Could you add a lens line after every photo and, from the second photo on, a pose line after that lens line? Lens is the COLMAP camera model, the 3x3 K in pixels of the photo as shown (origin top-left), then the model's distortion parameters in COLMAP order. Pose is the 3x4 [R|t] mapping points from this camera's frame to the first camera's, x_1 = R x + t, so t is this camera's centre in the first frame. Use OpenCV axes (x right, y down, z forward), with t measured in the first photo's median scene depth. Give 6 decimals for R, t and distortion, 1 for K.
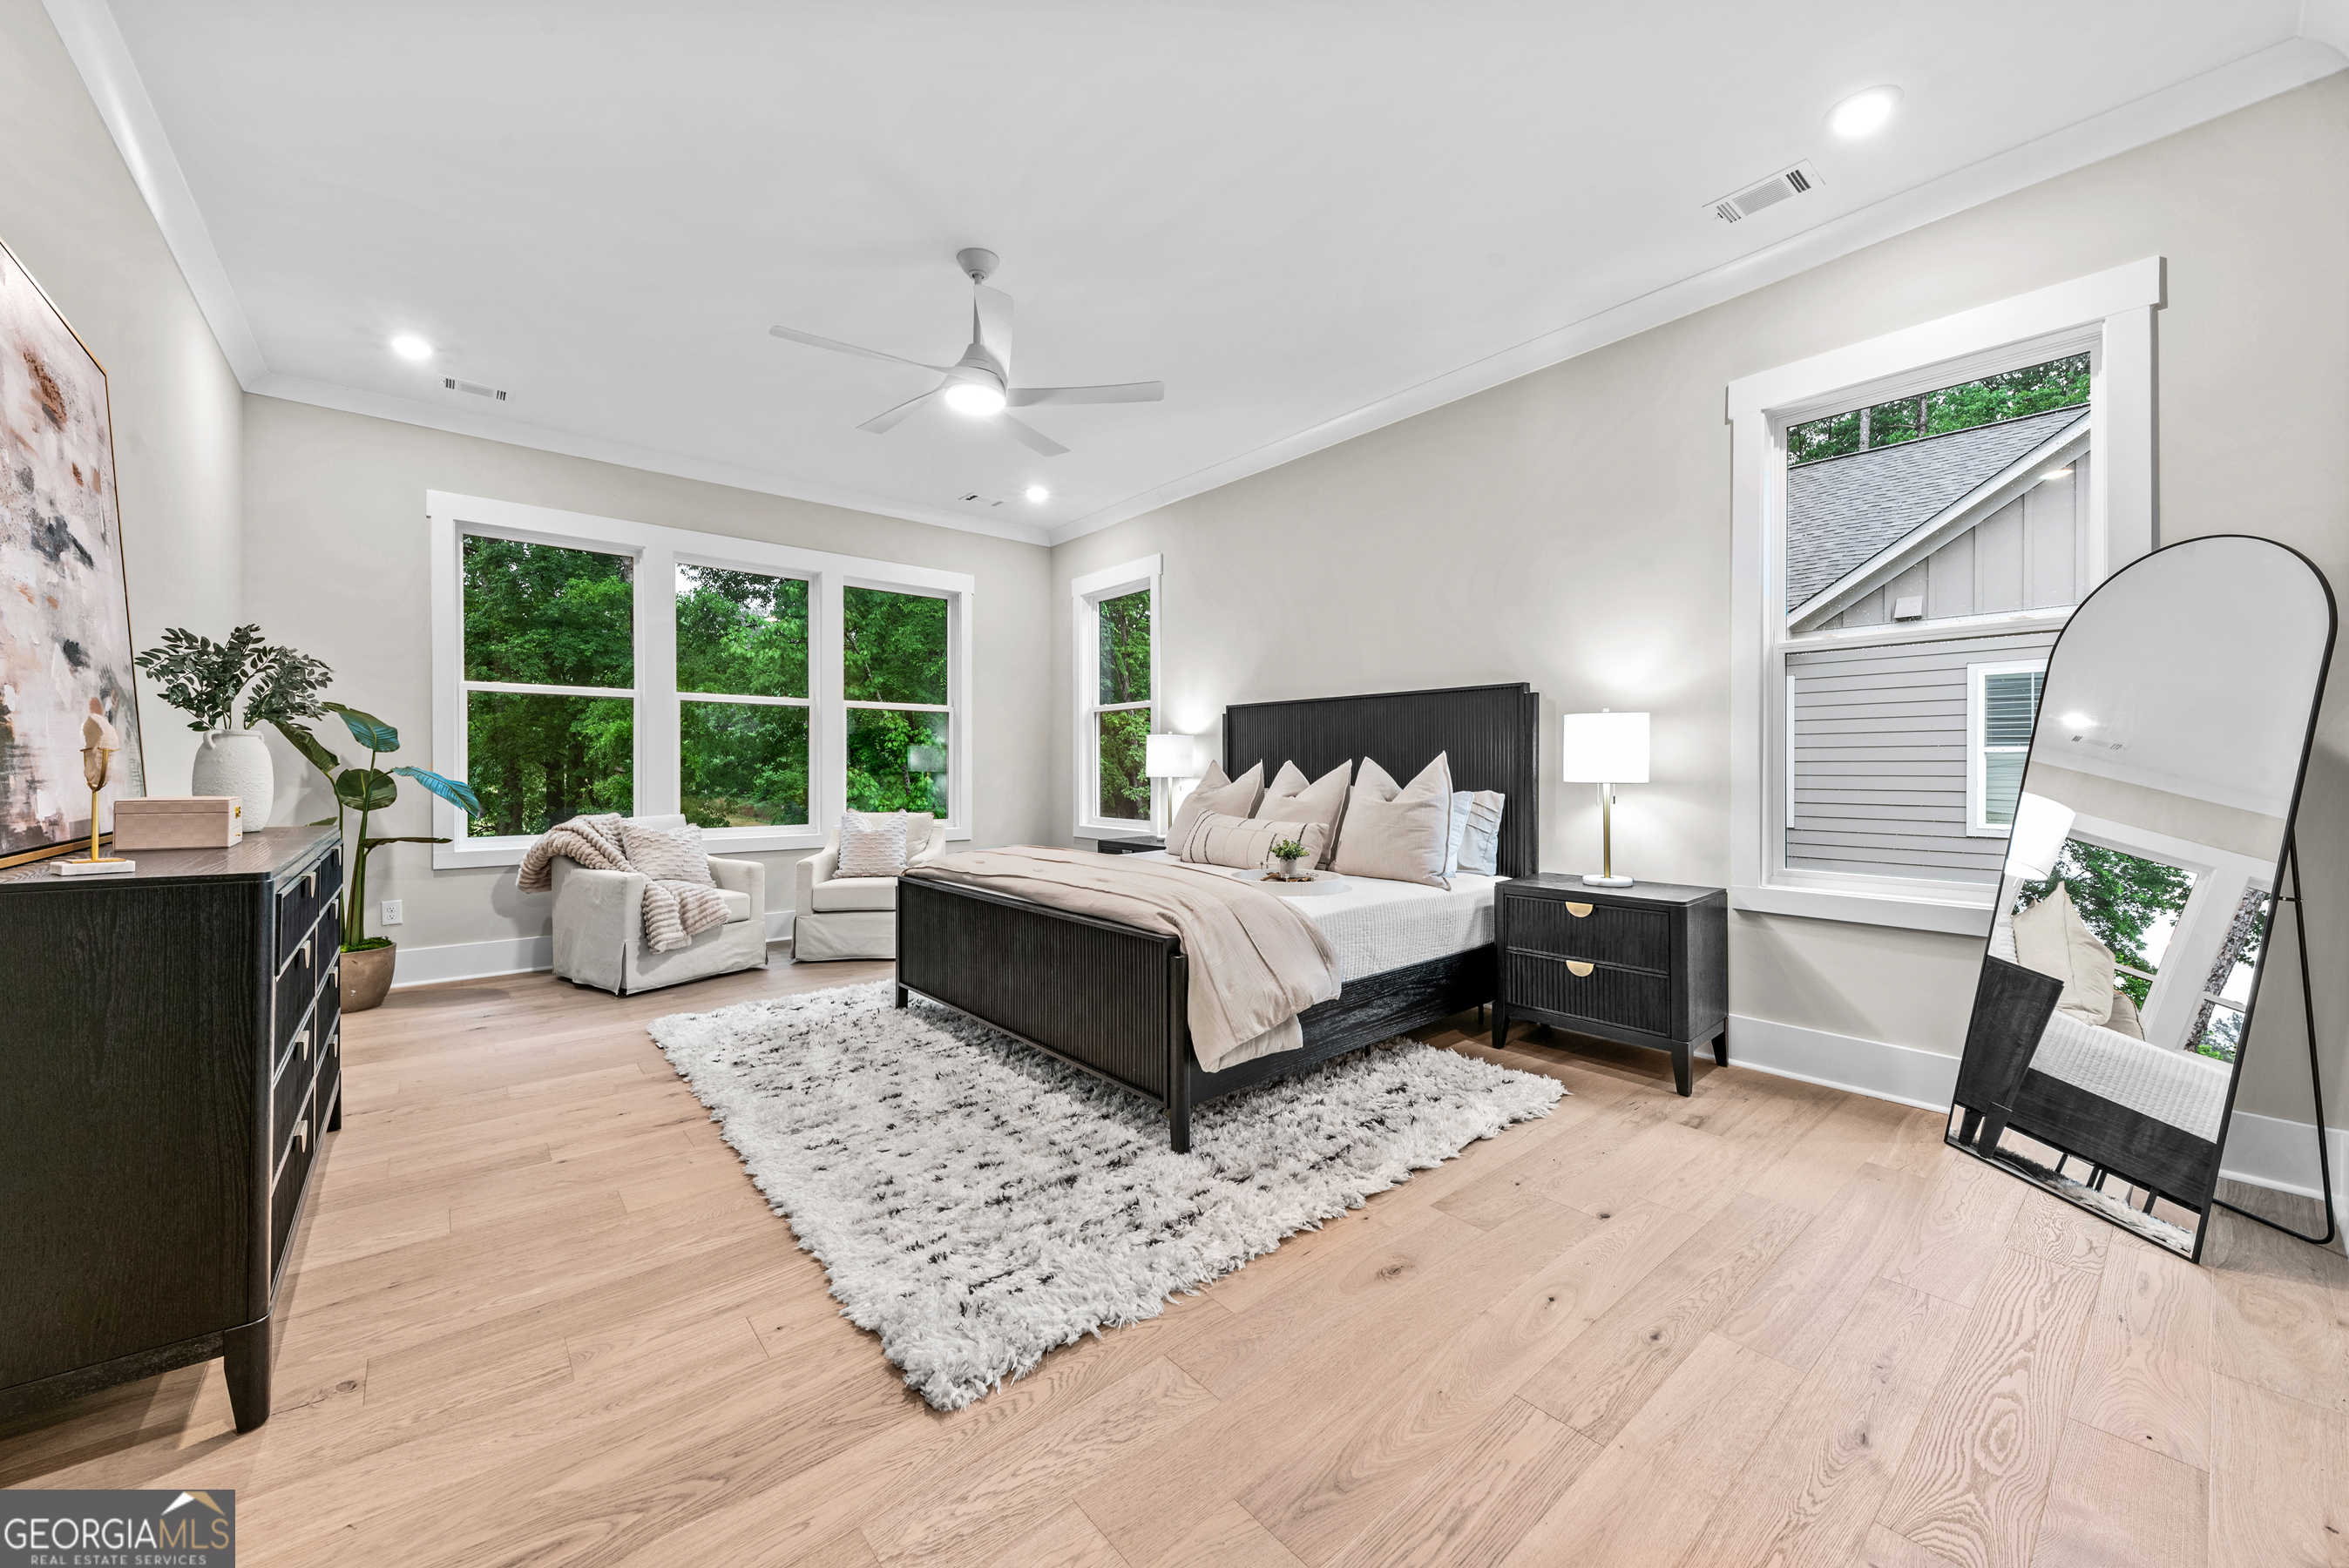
lens RADIAL K [[821.1, 0, 1177.9], [0, 821.1, 765.0], [0, 0, 1]] dist [0.005428, -0.002855]
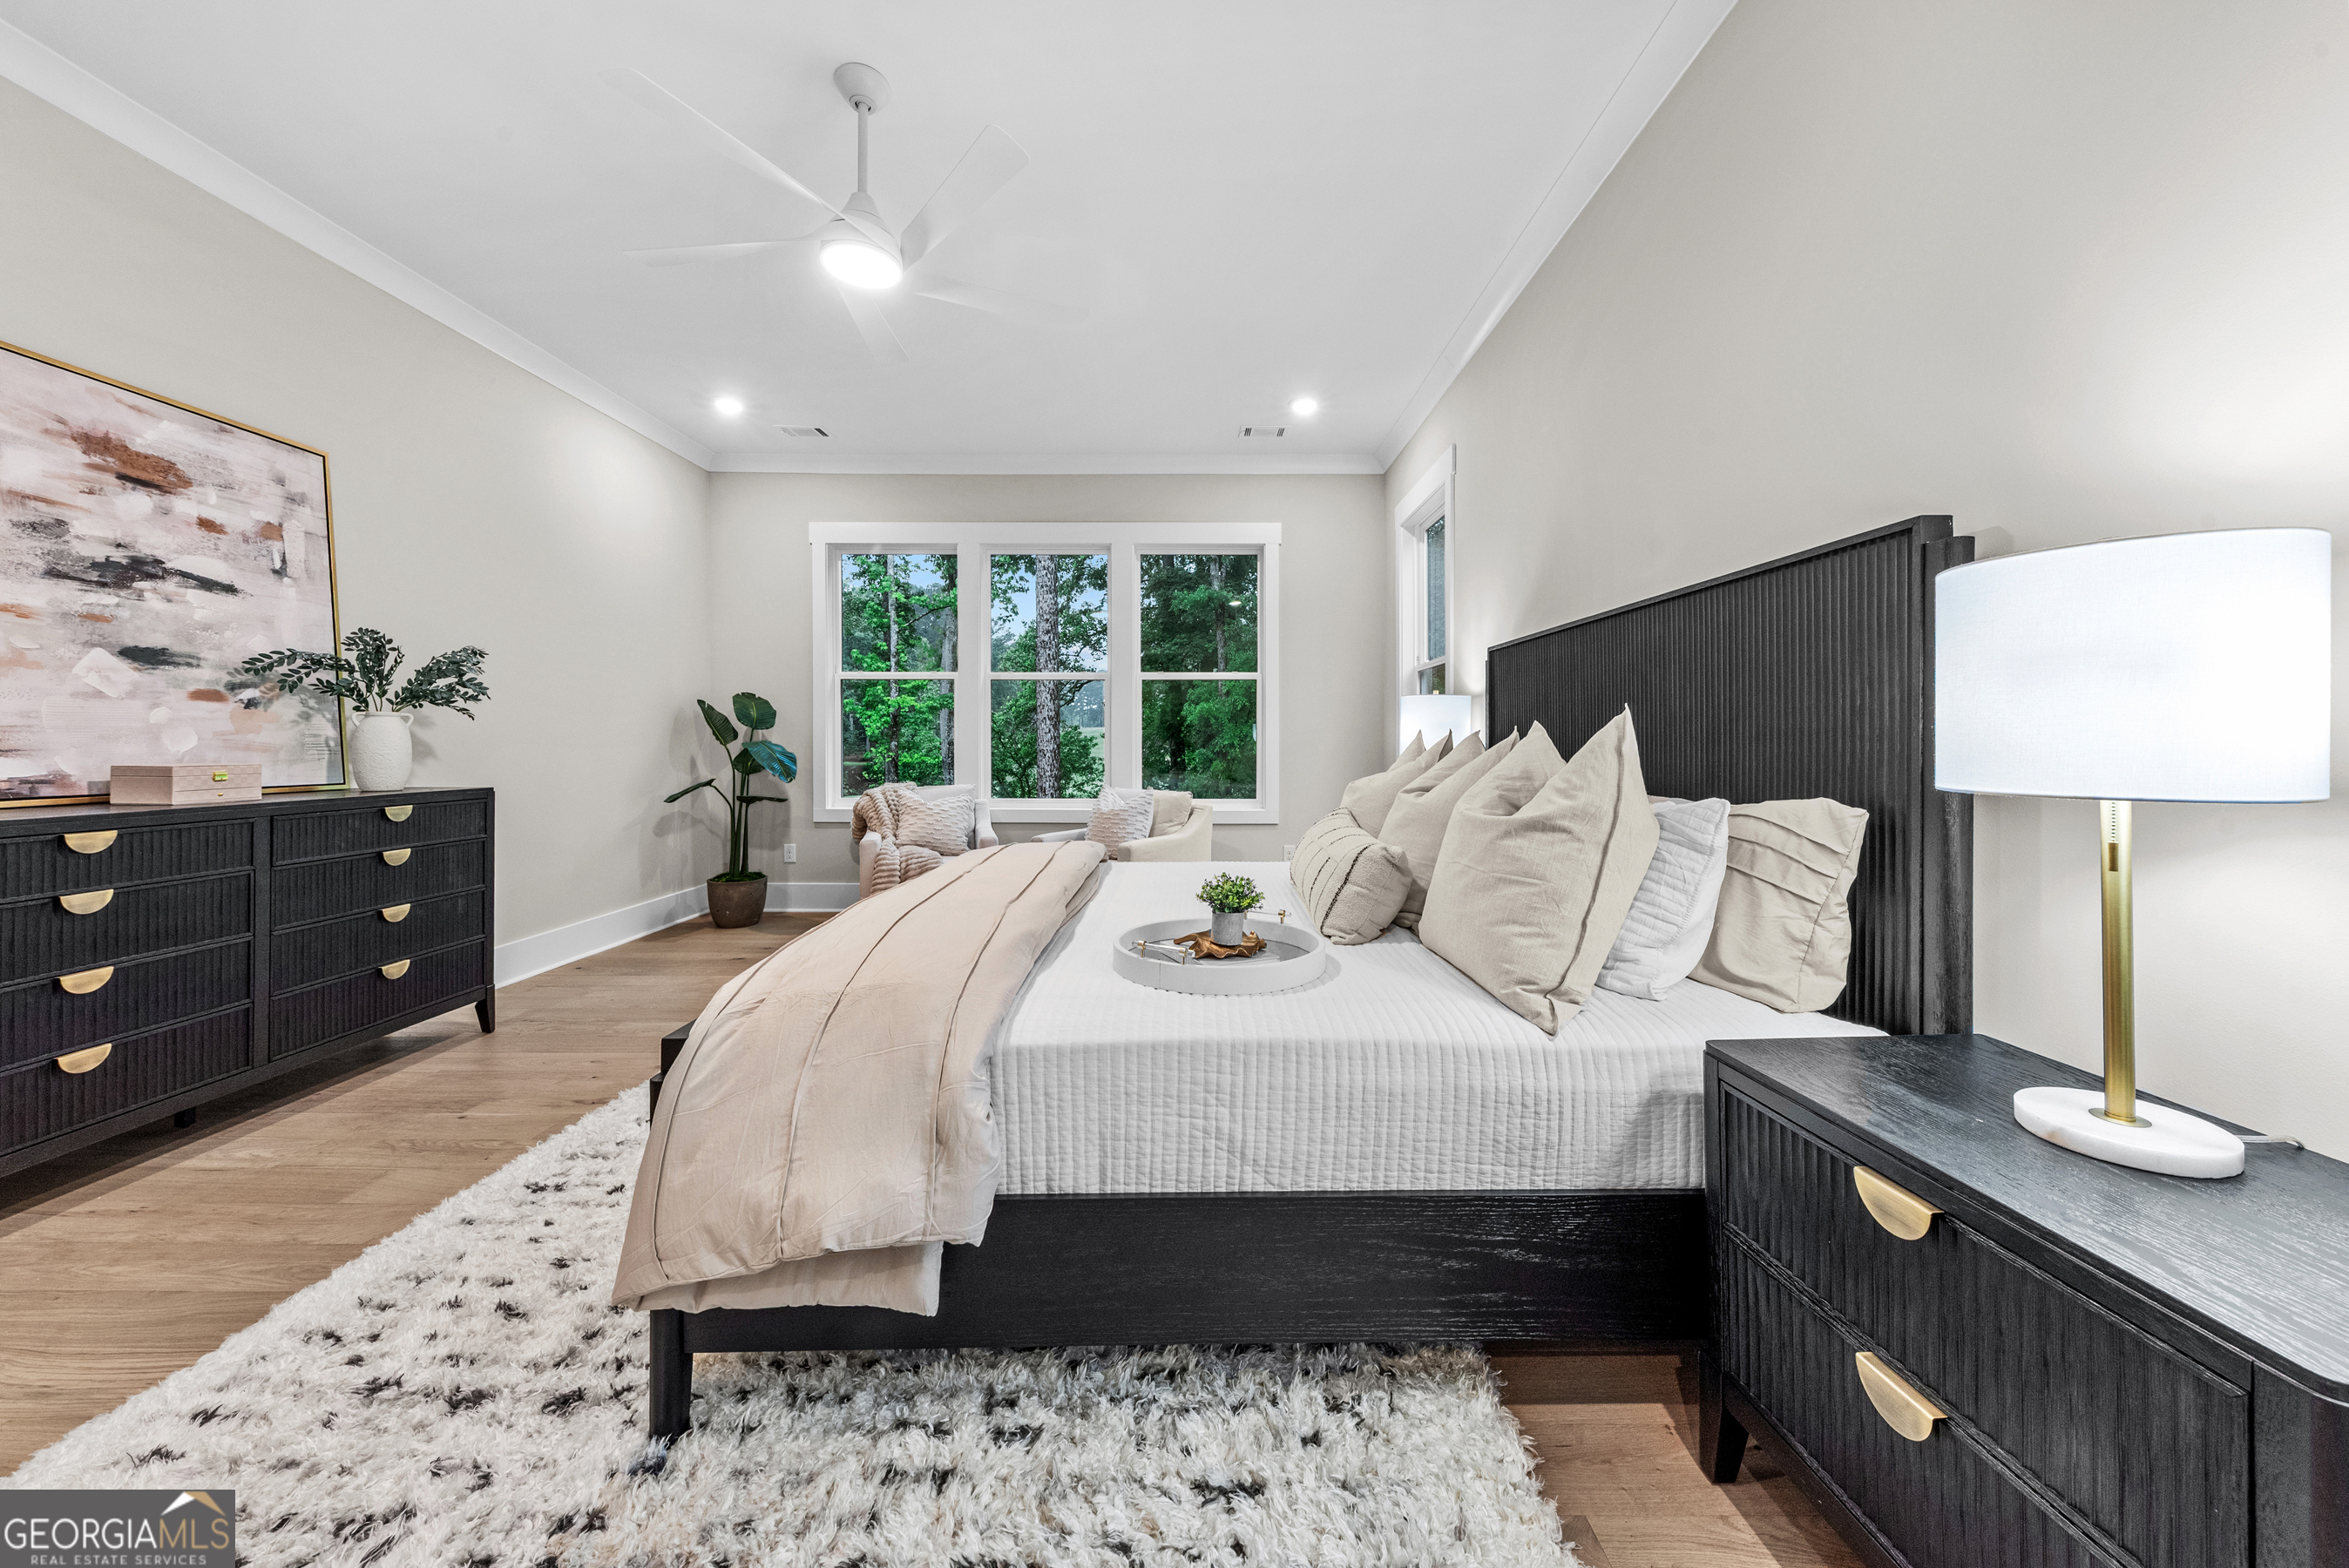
lens RADIAL K [[805.1, 0, 1193.9], [0, 805.1, 741.2], [0, 0, 1]] dist [0.010146, -0.002636]
pose [[0.779746, 0.002369, -0.626092, 0.418407], [-0.002558, 0.999997, 0.000597, 0.002812], [0.626091, 0.001136, 0.779749, 0.531385]]
